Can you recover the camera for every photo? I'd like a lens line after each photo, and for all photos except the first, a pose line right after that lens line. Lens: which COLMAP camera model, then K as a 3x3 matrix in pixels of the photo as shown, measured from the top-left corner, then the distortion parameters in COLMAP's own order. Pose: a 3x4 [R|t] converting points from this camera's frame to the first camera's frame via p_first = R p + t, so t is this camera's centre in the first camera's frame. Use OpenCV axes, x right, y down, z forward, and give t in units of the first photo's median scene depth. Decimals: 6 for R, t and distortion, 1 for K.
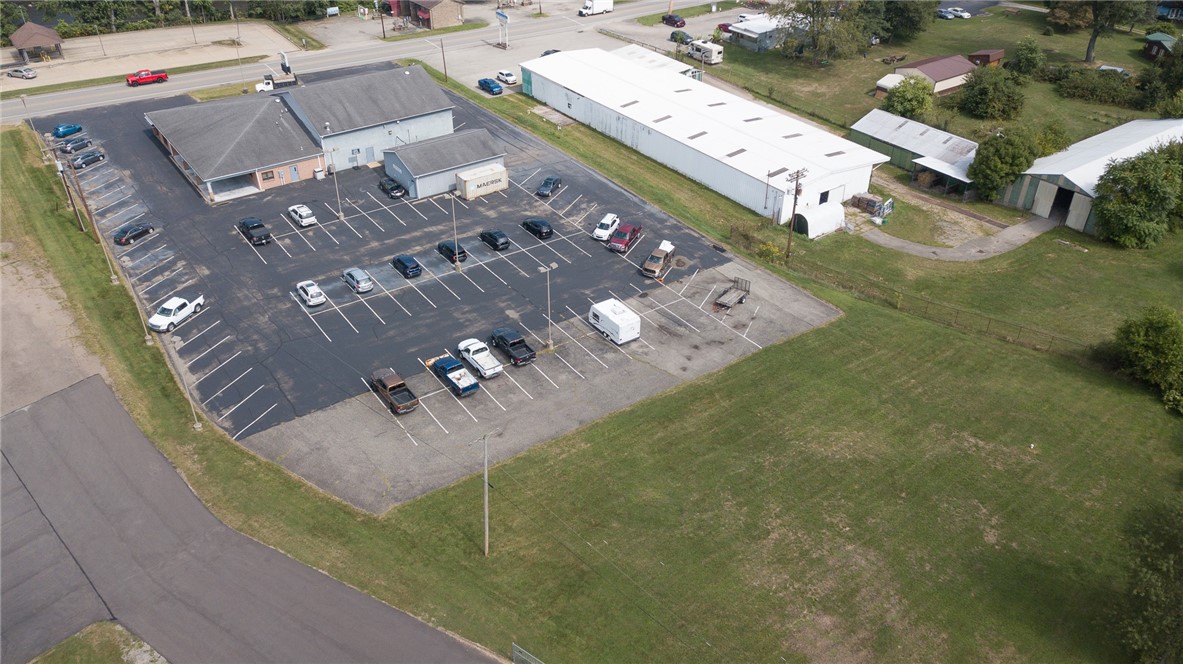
lens RADIAL K [[909.5, 0, 585.2], [0, 909.5, 332.4], [0, 0, 1]] dist [0.033466, -0.010045]
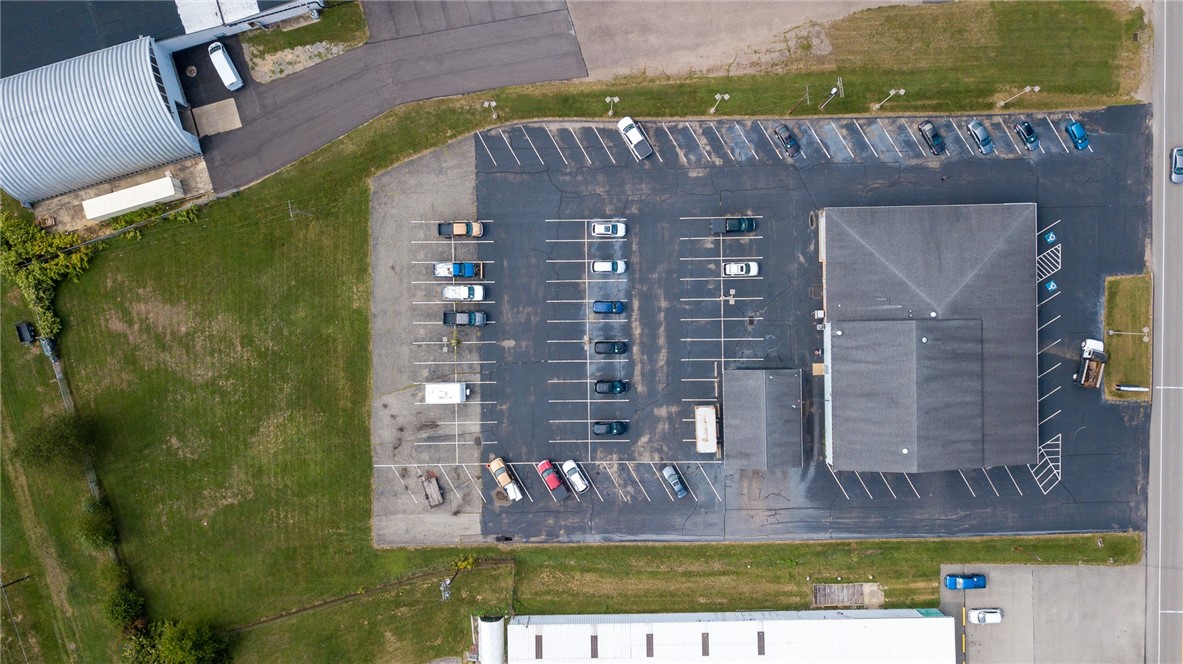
lens RADIAL K [[909.1, 0, 586.7], [0, 909.1, 334.1], [0, 0, 1]] dist [0.008731, -0.002572]
pose [[-0.561274, 0.827462, 0.016710, -0.169937], [-0.452465, -0.323691, 0.830963, -1.121883], [0.692999, 0.458837, 0.556077, 0.300047]]
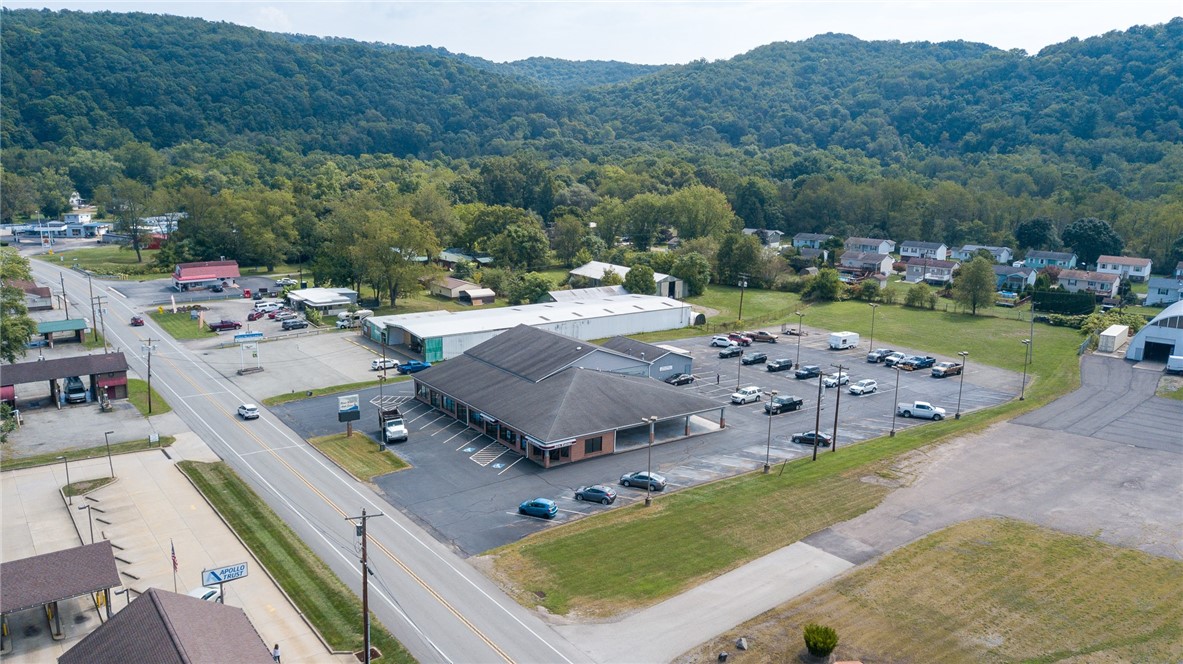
lens RADIAL K [[909.1, 0, 586.7], [0, 909.1, 334.1], [0, 0, 1]] dist [0.008731, -0.002572]
pose [[-0.004838, -0.209251, 0.977850, -1.594915], [0.537215, 0.824225, 0.179035, -0.572421], [-0.843431, 0.526182, 0.108425, 1.113420]]
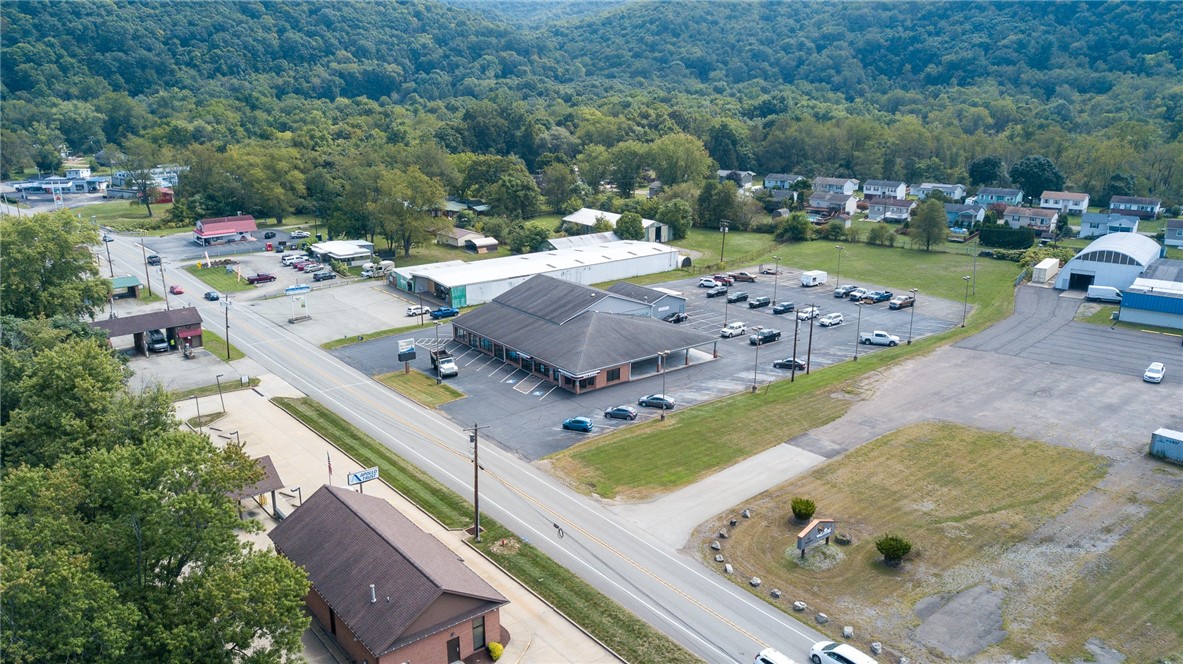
lens RADIAL K [[909.1, 0, 586.7], [0, 909.1, 334.1], [0, 0, 1]] dist [0.008731, -0.002572]
pose [[-0.044773, -0.279800, 0.959014, -1.810321], [0.550876, 0.793919, 0.257350, -0.672187], [-0.833386, 0.539819, 0.118589, 1.136859]]
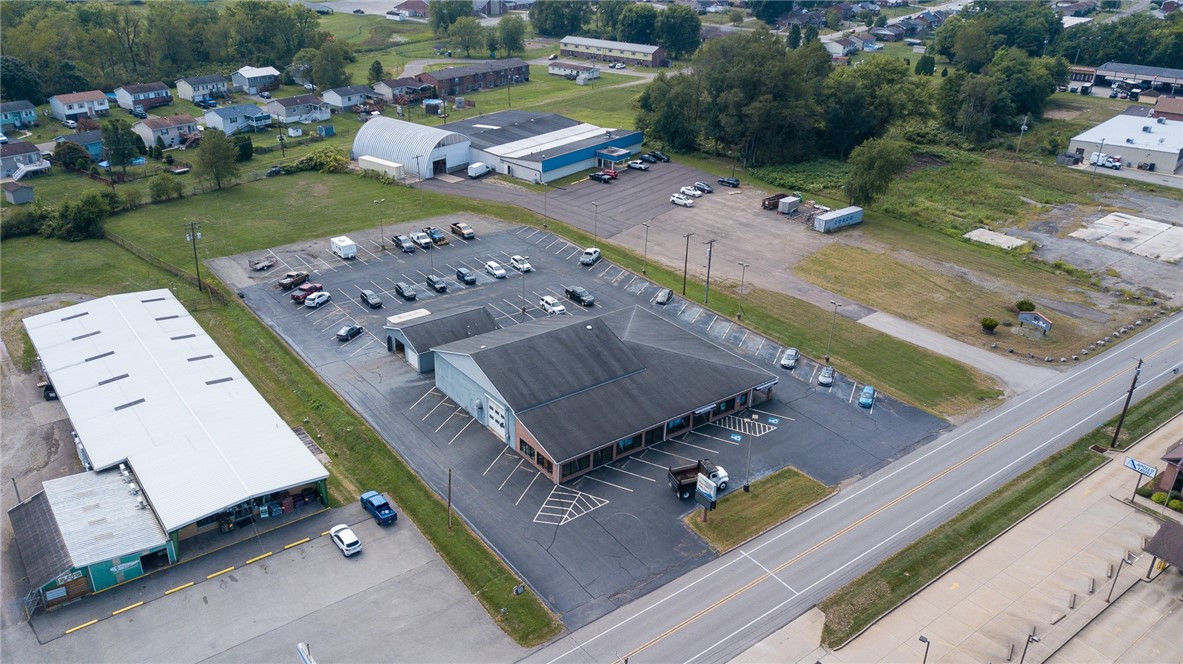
lens RADIAL K [[909.1, 0, 586.7], [0, 909.1, 334.1], [0, 0, 1]] dist [0.008731, -0.002572]
pose [[-0.999071, -0.011294, -0.041590, -0.337434], [-0.041455, 0.515661, 0.855789, -1.343979], [0.011781, 0.856718, -0.515650, 1.881489]]
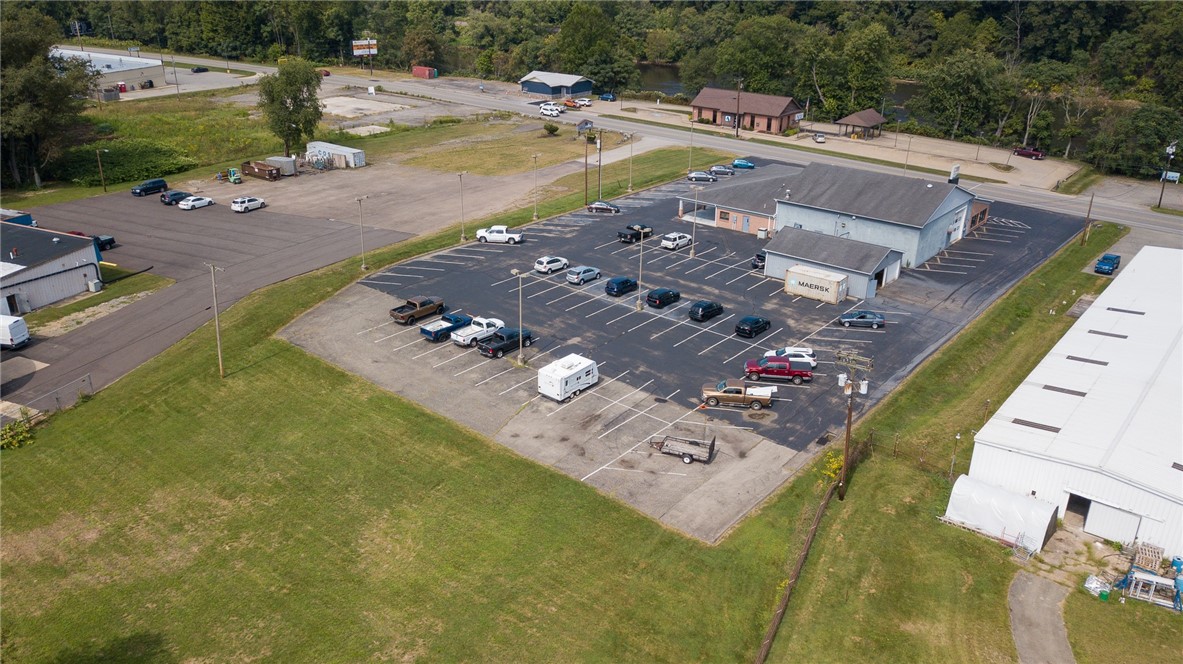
lens RADIAL K [[909.5, 0, 585.2], [0, 909.5, 332.4], [0, 0, 1]] dist [0.033466, -0.010045]
pose [[0.264272, 0.377810, -0.887367, 0.727094], [-0.543715, 0.818292, 0.186473, -0.200687], [0.796577, 0.433195, 0.421673, 0.560410]]
